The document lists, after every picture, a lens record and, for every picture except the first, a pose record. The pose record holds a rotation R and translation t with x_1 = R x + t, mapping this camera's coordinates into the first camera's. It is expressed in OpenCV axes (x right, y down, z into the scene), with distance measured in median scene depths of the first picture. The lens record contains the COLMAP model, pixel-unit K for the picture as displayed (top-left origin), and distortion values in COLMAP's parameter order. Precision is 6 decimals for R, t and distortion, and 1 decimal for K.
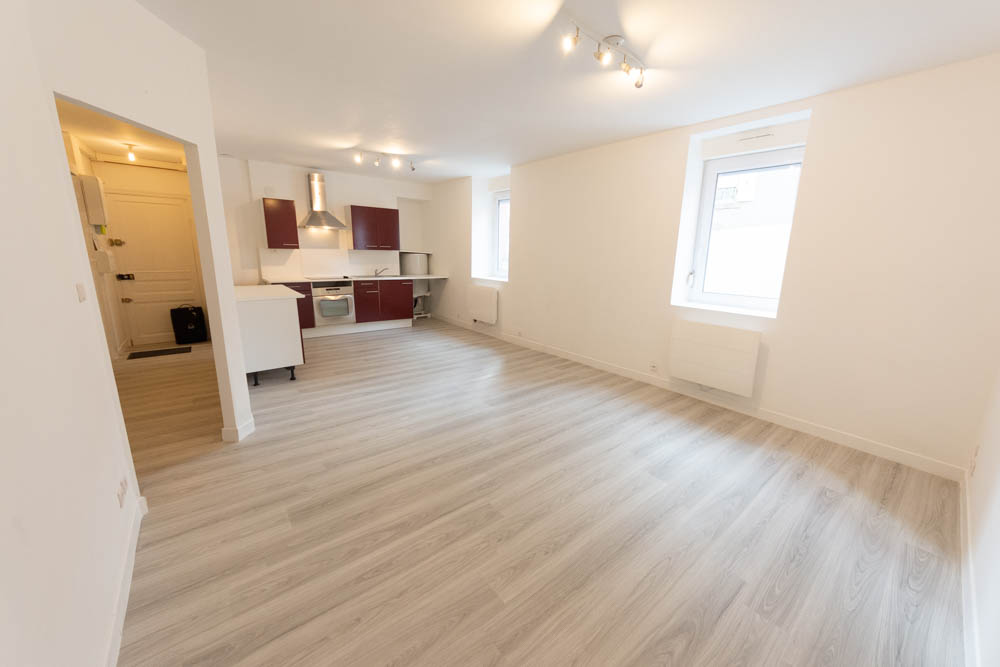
lens RADIAL K [[363.0, 0, 478.3], [0, 363.0, 334.5], [0, 0, 1]] dist [0.007024, -0.000161]
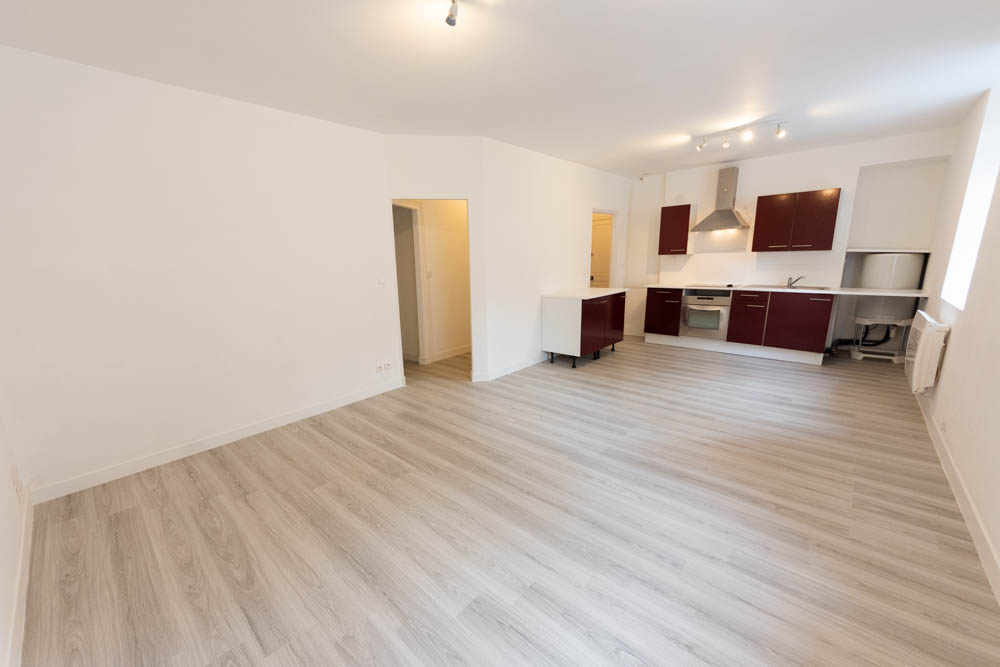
lens RADIAL K [[363.0, 0, 478.3], [0, 363.0, 334.5], [0, 0, 1]] dist [0.007024, -0.000161]
pose [[0.193526, 0.177877, -0.964835, 0.647351], [-0.192459, 0.971202, 0.140448, -0.101080], [0.962033, 0.158511, 0.222187, 0.505591]]
